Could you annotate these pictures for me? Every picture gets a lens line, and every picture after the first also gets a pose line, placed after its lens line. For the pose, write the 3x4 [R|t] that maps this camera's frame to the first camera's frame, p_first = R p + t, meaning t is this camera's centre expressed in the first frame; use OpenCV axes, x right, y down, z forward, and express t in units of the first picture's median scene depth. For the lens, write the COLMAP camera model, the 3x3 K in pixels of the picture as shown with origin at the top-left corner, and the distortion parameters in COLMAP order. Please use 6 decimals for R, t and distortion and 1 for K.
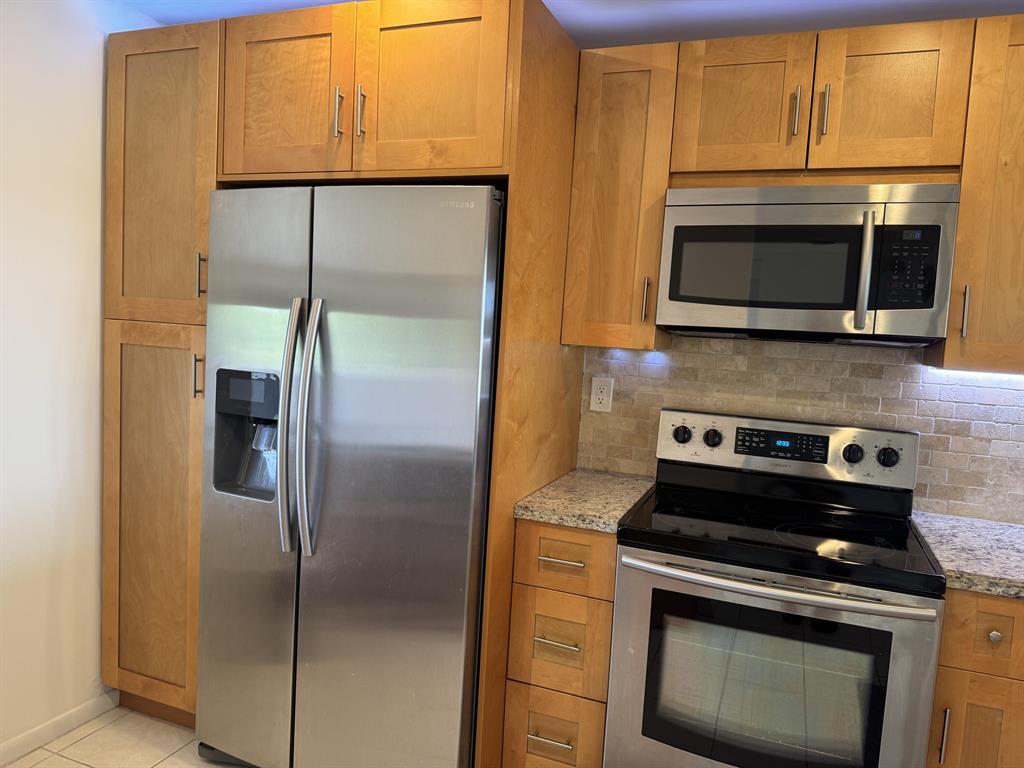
lens RADIAL K [[721.5, 0, 521.3], [0, 721.5, 386.1], [0, 0, 1]] dist [0.077507, -0.132252]
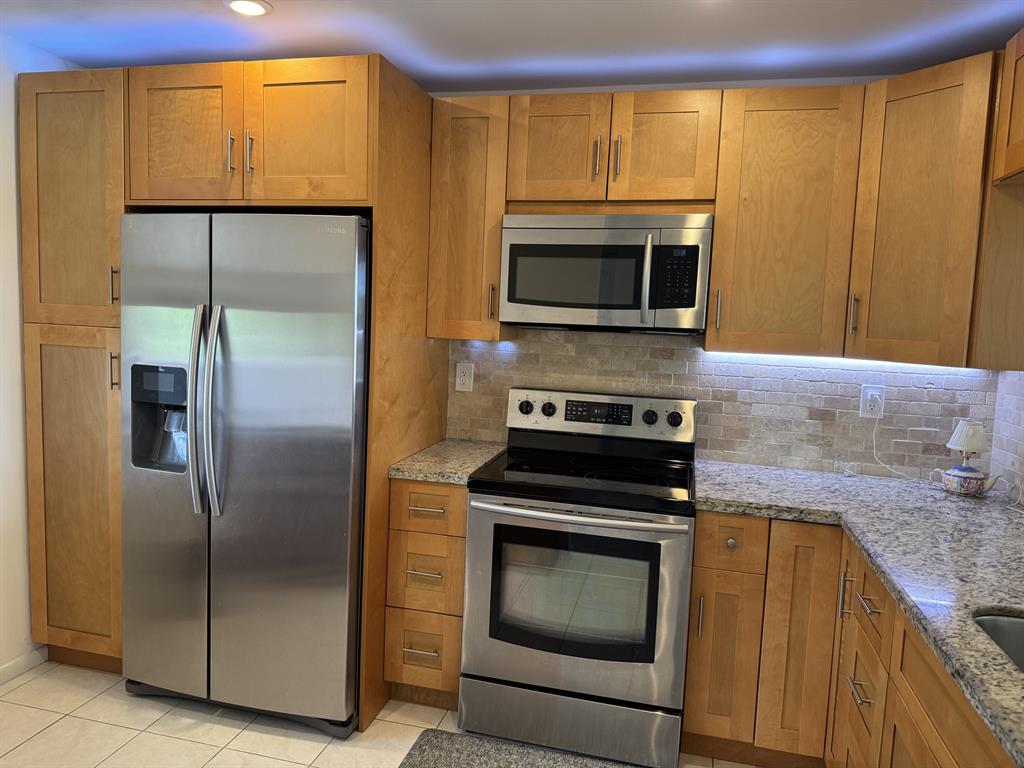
lens RADIAL K [[712.5, 0, 512.0], [0, 712.5, 384.0], [0, 0, 1]] dist [0.066999, -0.088339]
pose [[0.992650, -0.027978, 0.117742, 0.058220], [0.025449, 0.999413, 0.022930, -0.002913], [-0.118315, -0.019765, 0.992779, -0.237734]]
